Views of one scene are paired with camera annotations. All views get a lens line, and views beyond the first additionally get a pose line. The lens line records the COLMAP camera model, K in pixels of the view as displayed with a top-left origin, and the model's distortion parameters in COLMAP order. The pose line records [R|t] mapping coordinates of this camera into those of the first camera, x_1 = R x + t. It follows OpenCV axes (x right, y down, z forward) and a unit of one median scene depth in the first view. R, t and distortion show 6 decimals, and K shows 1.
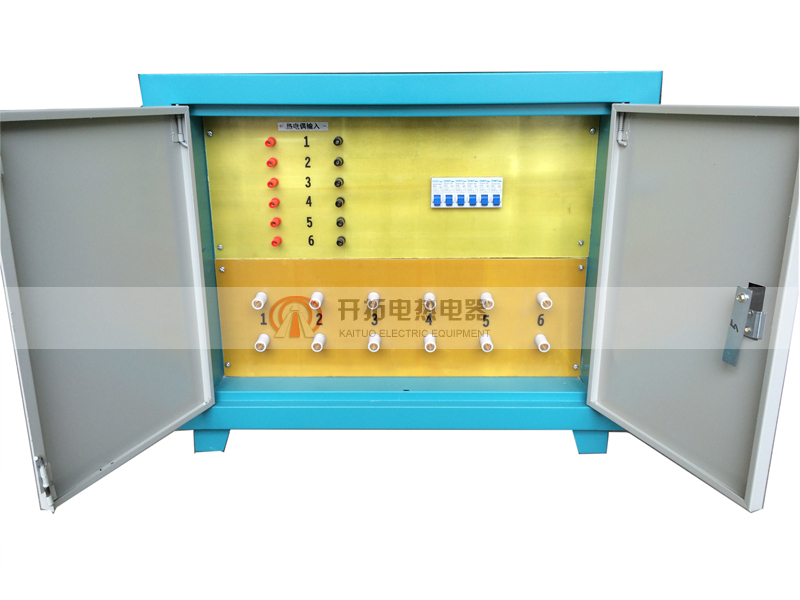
lens RADIAL K [[670.3, 0, 400.0], [0, 670.3, 300.0], [0, 0, 1]] dist [0.044558, -0.004652]
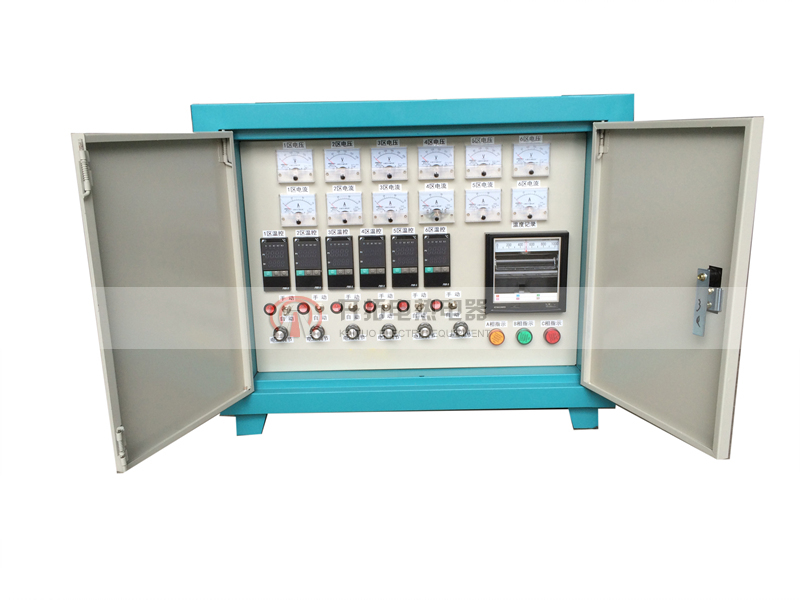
lens RADIAL K [[676.2, 0, 400.0], [0, 676.2, 300.0], [0, 0, 1]] dist [0.001605, 0.000998]
pose [[0.999514, -0.024497, 0.019286, -0.048260], [0.025075, 0.999225, -0.030330, 0.042560], [-0.018528, 0.030799, 0.999354, -0.147624]]
